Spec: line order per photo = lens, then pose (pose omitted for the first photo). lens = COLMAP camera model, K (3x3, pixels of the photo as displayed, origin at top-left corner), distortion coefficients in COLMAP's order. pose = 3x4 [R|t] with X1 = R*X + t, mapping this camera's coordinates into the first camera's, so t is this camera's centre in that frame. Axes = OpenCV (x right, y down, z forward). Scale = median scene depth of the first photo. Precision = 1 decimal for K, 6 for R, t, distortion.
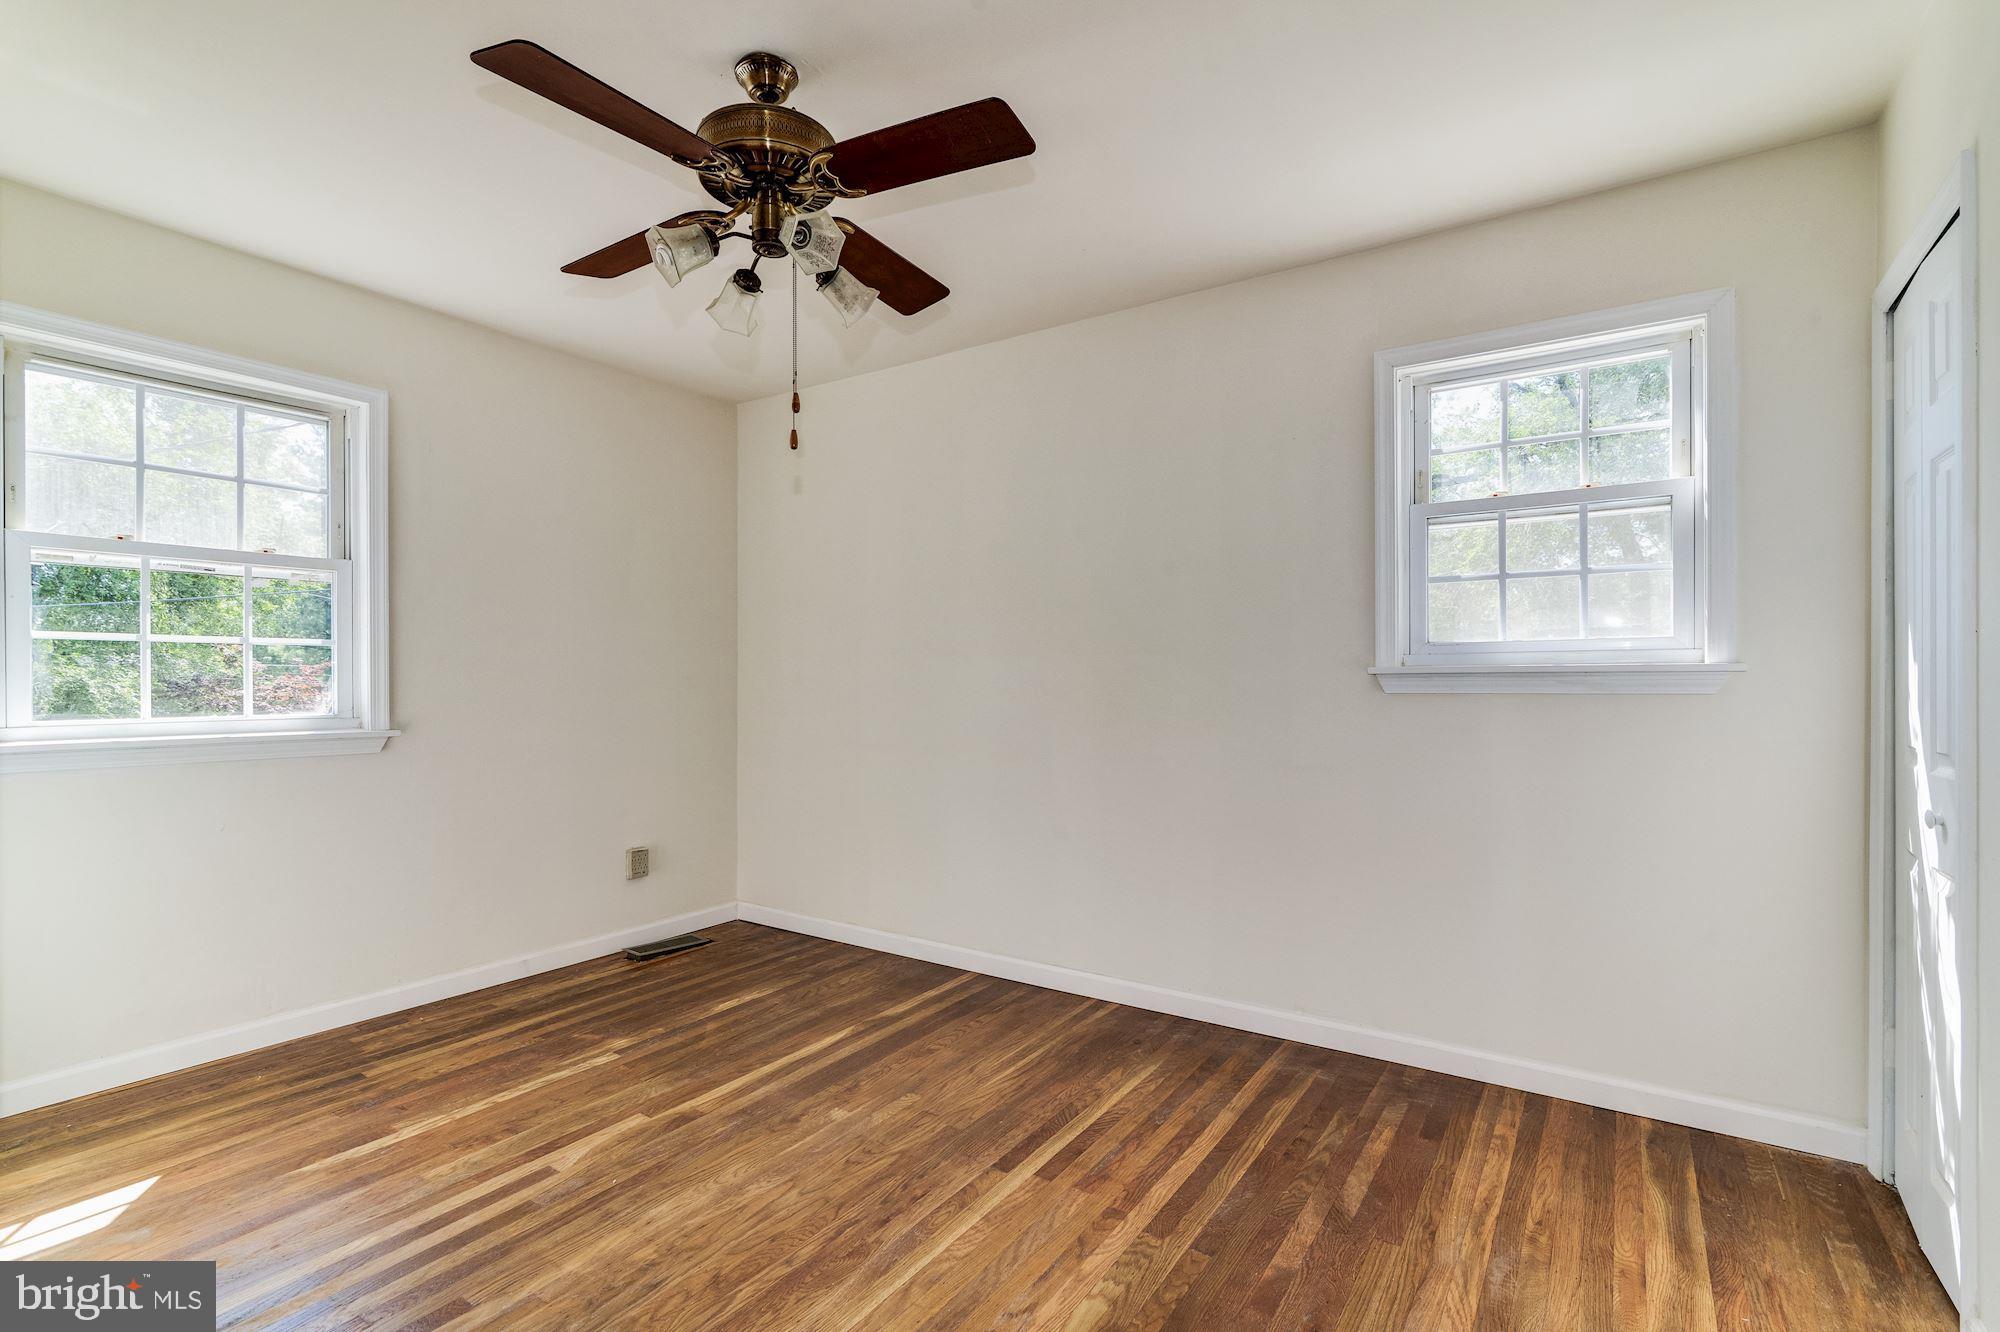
lens RADIAL K [[927.7, 0, 1004.6], [0, 927.7, 677.1], [0, 0, 1]] dist [-0.005198, 0.002470]
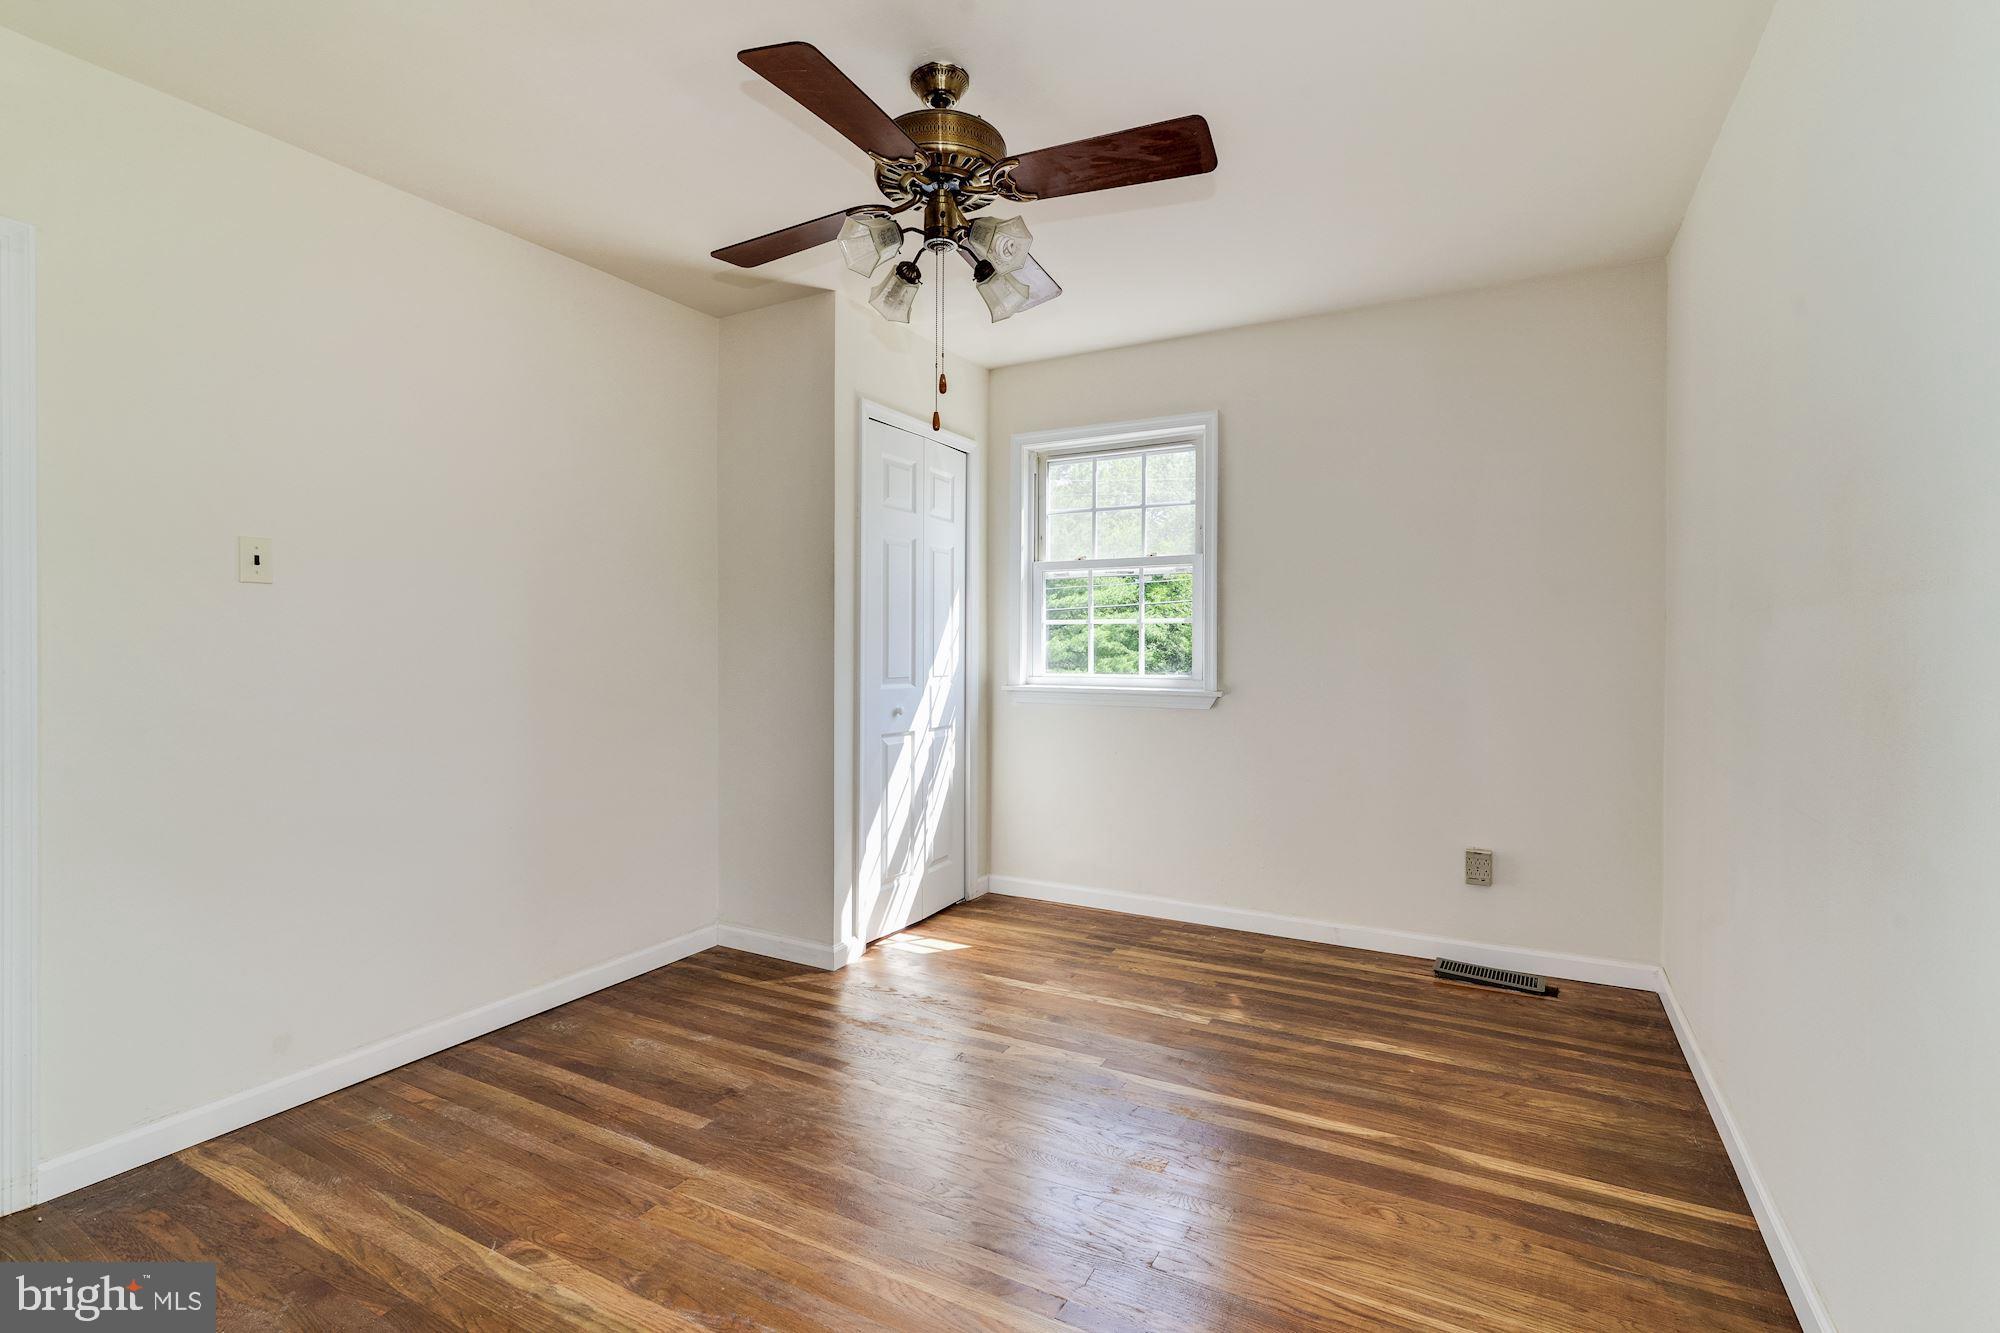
lens RADIAL K [[927.7, 0, 1003.8], [0, 927.7, 652.0], [0, 0, 1]] dist [-0.005198, 0.002470]
pose [[0.084746, 0.010056, -0.996352, 0.542199], [0.001038, 0.999948, 0.010180, -0.007188], [0.996402, -0.001897, 0.084731, 0.657943]]
